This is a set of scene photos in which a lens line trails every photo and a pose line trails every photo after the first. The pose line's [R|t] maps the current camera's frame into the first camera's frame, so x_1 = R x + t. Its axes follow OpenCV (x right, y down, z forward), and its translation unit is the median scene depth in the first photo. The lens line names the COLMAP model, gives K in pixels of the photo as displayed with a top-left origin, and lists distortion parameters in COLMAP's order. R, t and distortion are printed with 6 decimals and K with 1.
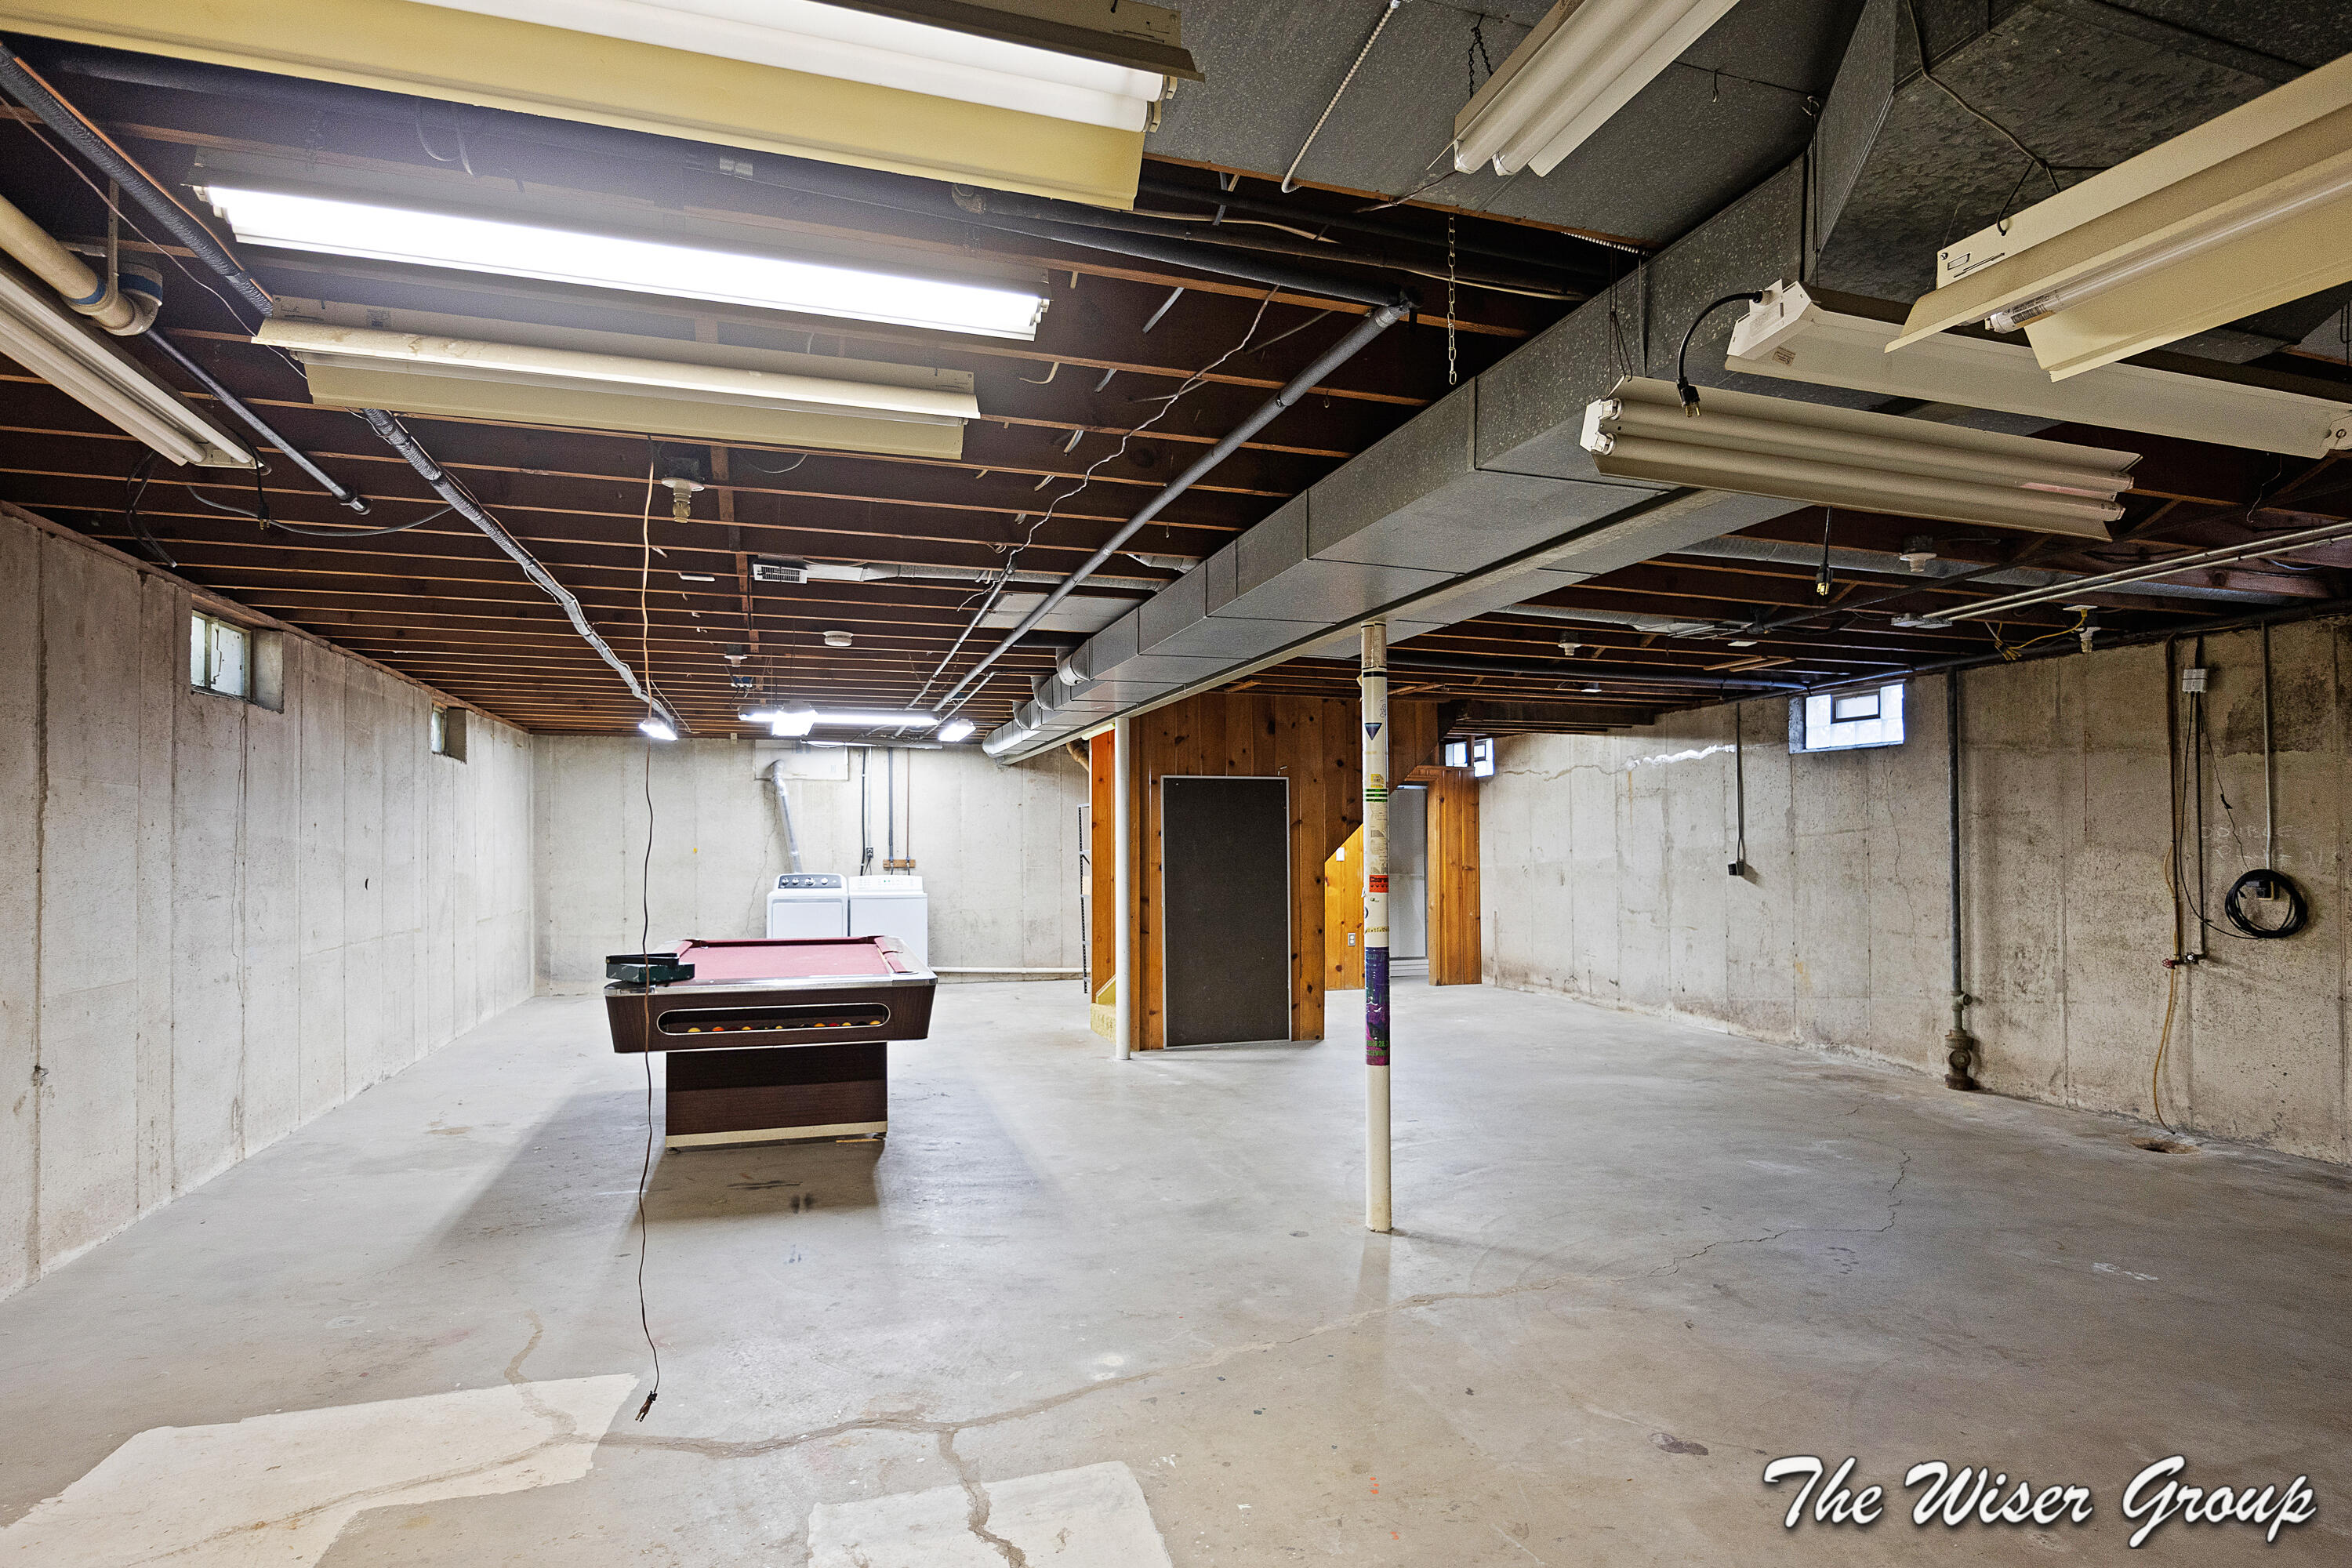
lens RADIAL K [[1199.4, 0, 1209.5], [0, 1199.4, 828.9], [0, 0, 1]] dist [-0.004412, -0.000186]
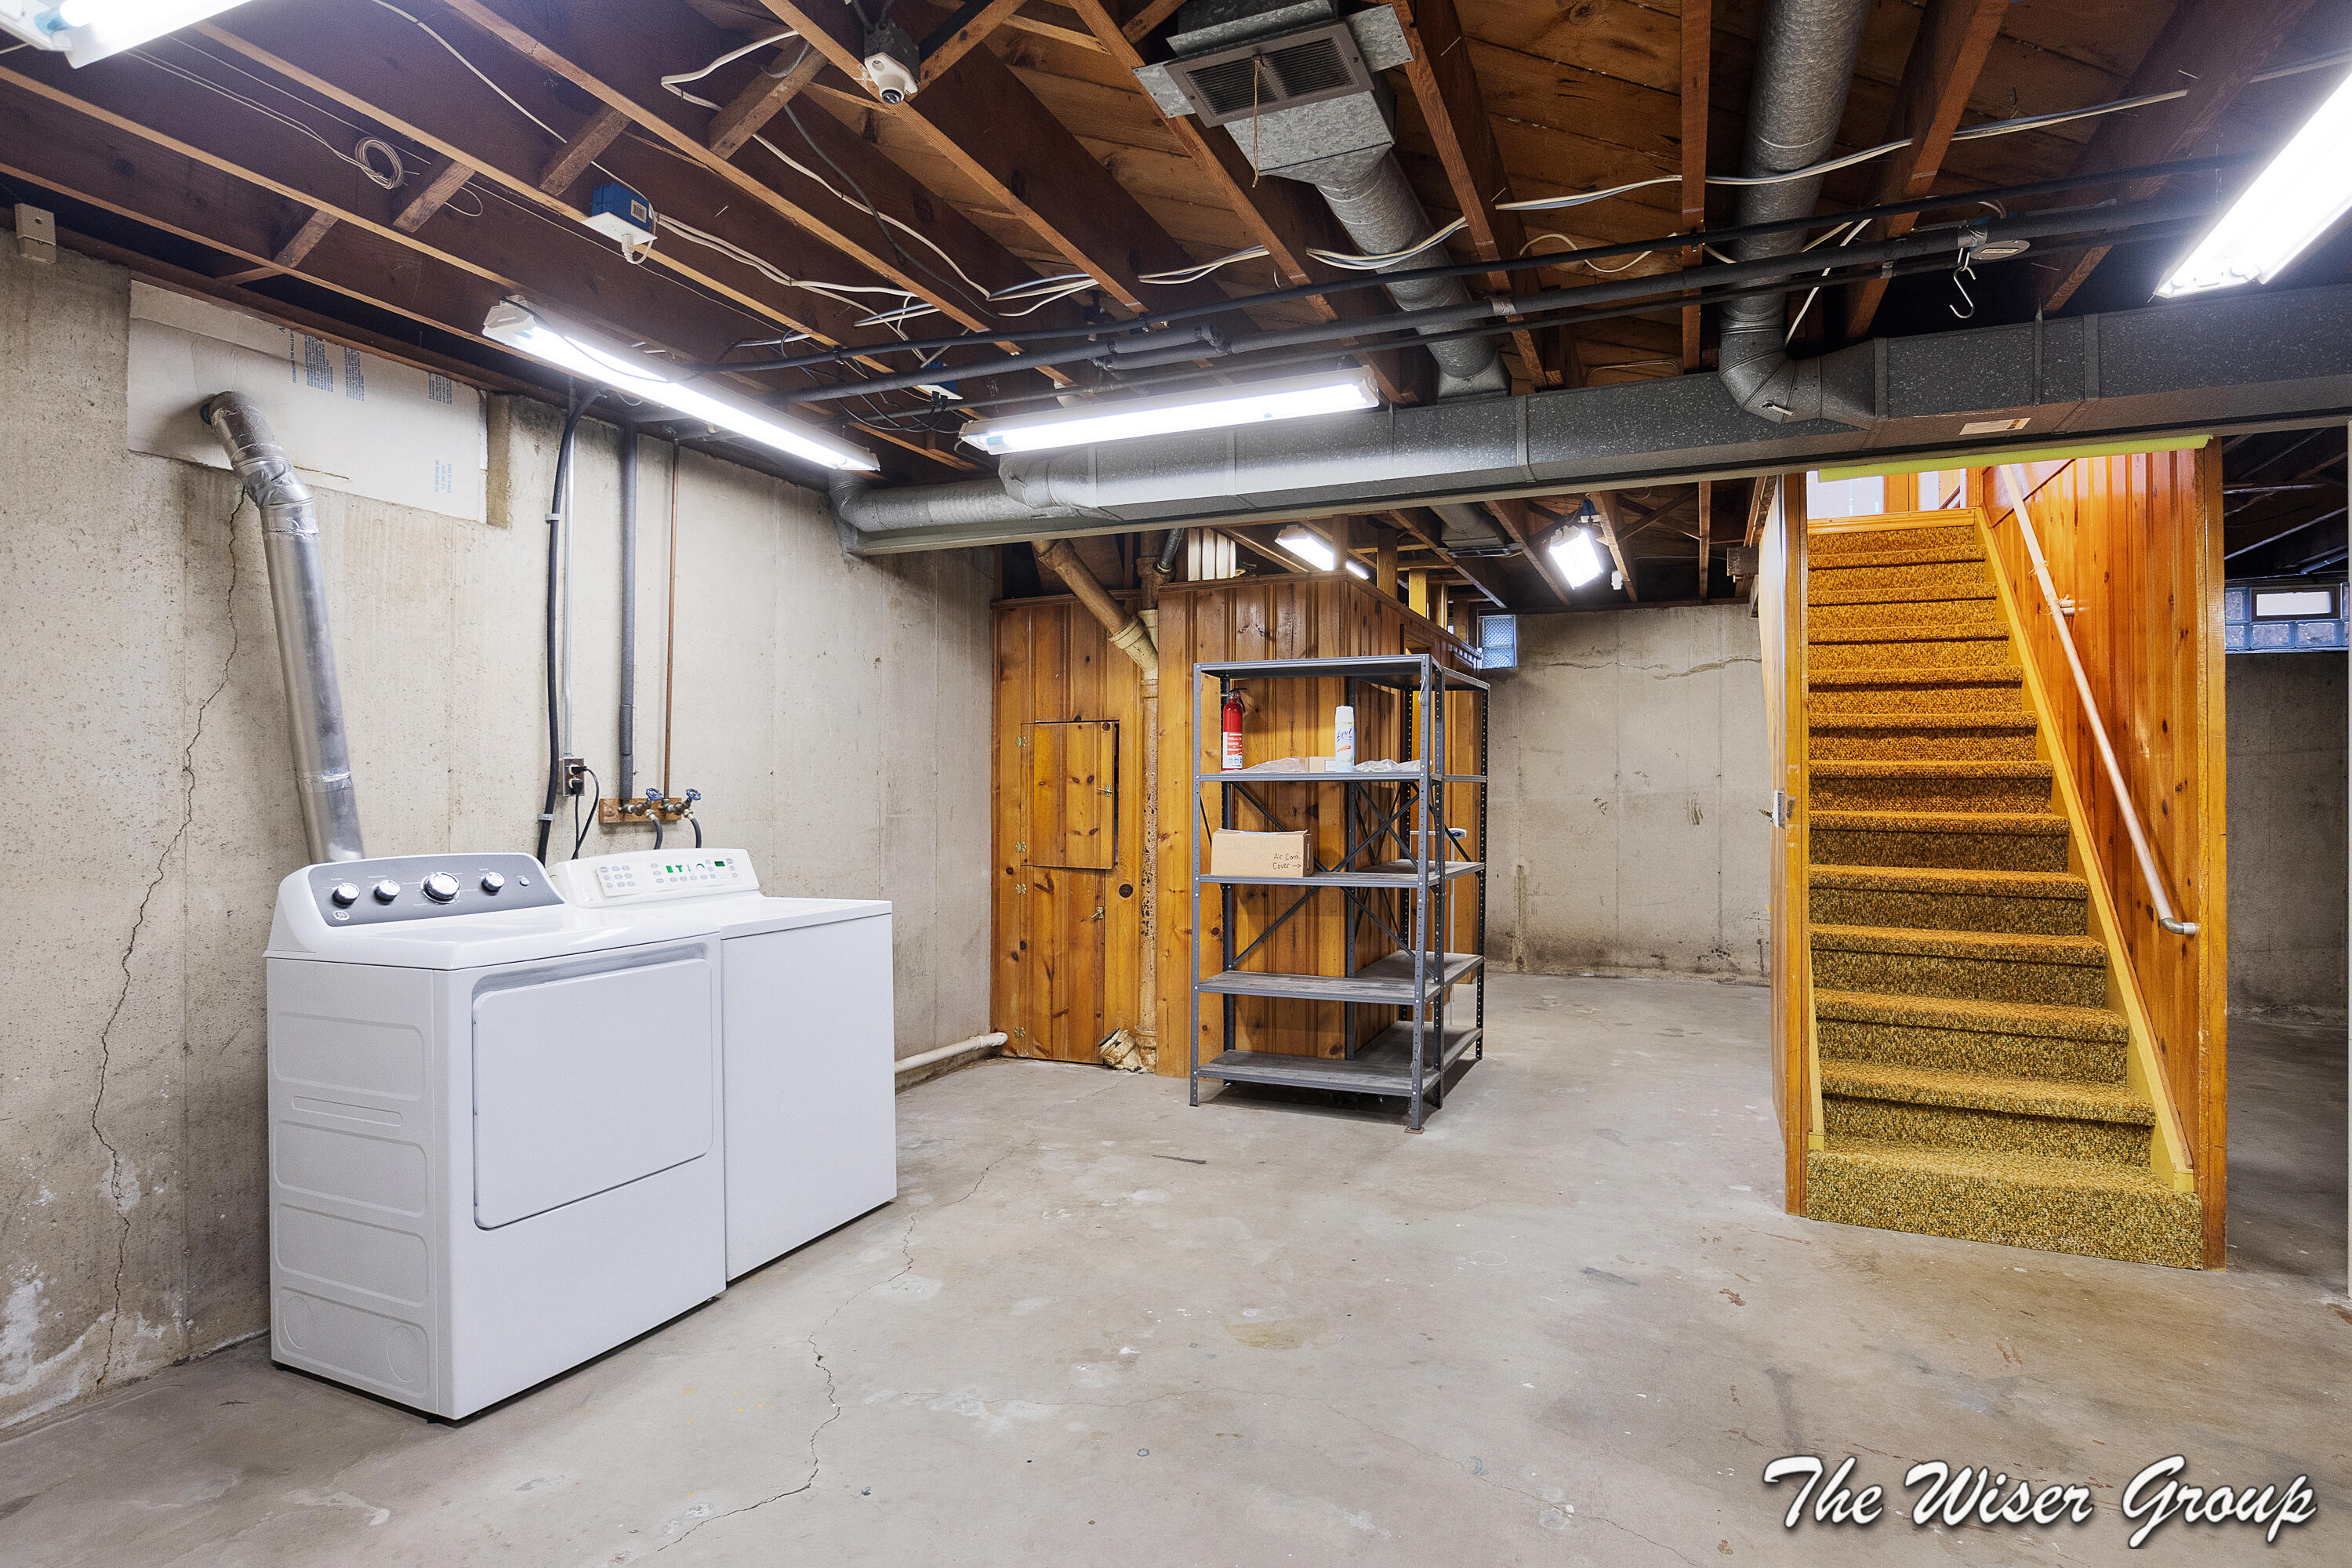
lens RADIAL K [[1199.4, 0, 1173.8], [0, 1199.4, 767.5], [0, 0, 1]] dist [-0.004412, -0.000186]
pose [[0.659608, 0.010008, 0.751543, -0.415665], [-0.011268, 0.999931, -0.003426, 0.016997], [-0.751526, -0.006208, 0.659675, 0.697336]]
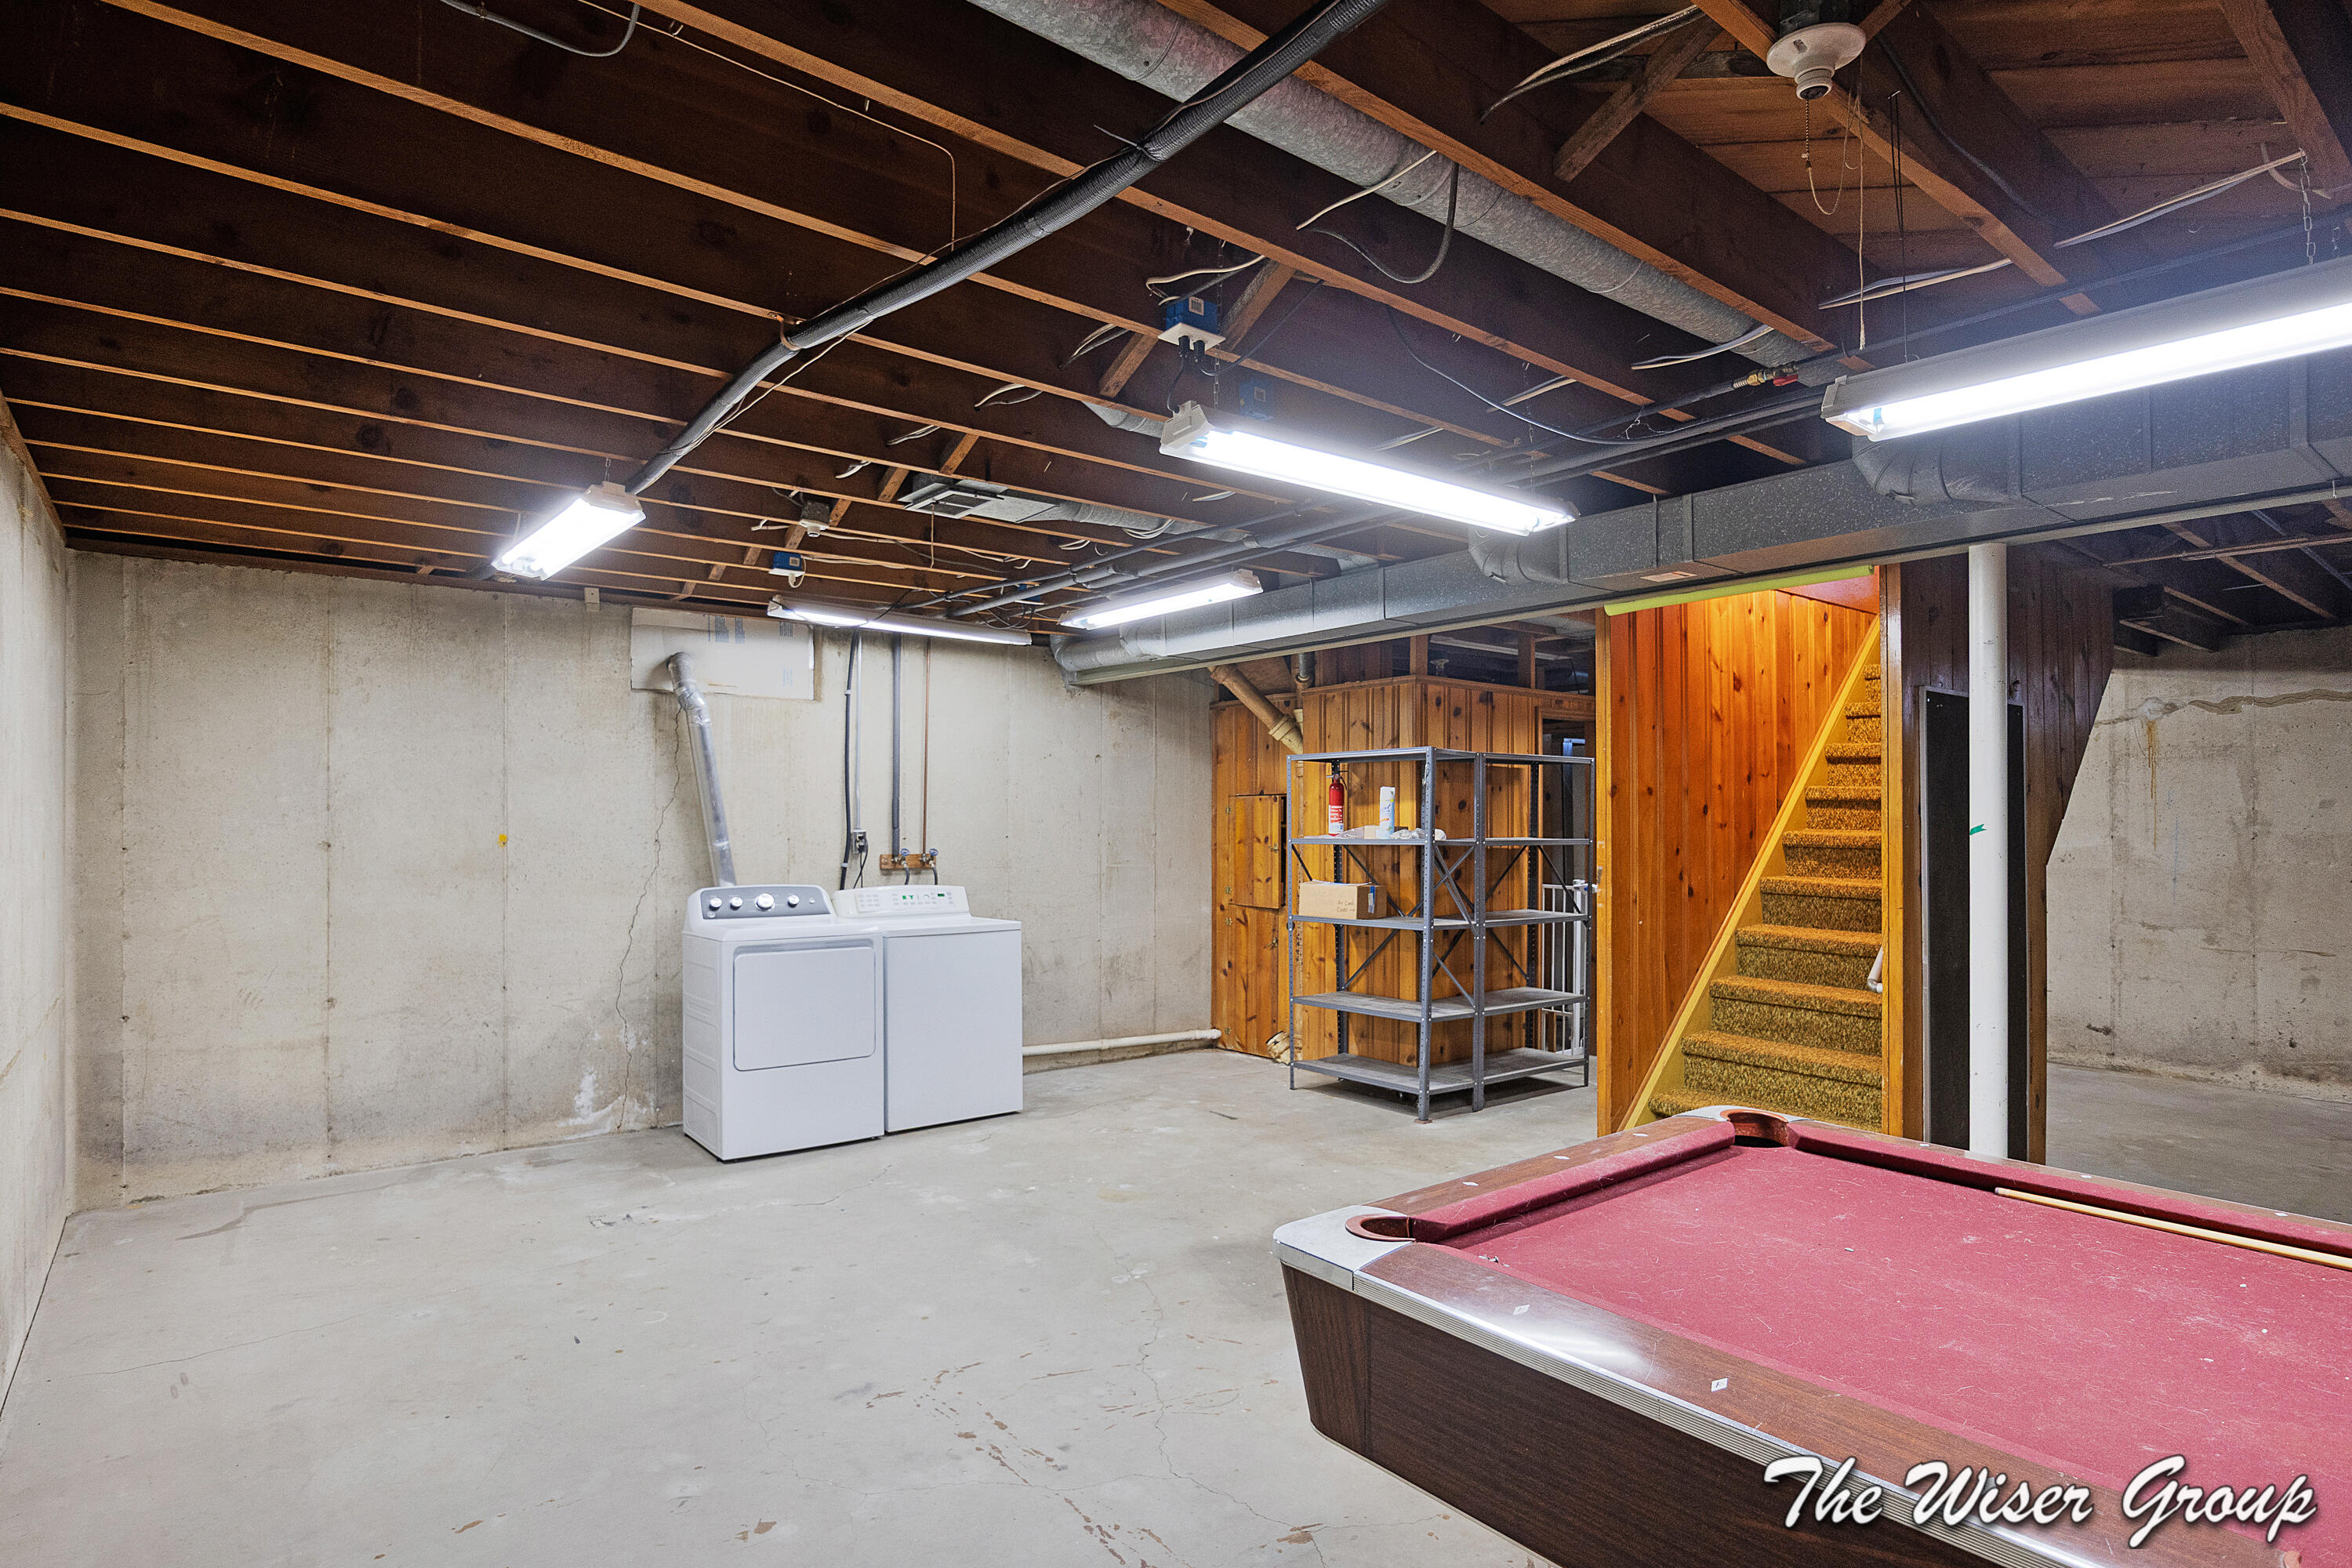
lens RADIAL K [[1199.4, 0, 1181.7], [0, 1199.4, 804.9], [0, 0, 1]] dist [-0.004412, -0.000186]
pose [[0.935052, 0.006437, 0.354452, -0.341632], [-0.006816, 0.999977, -0.000179, 0.003011], [-0.354445, -0.002248, 0.935074, 0.472949]]
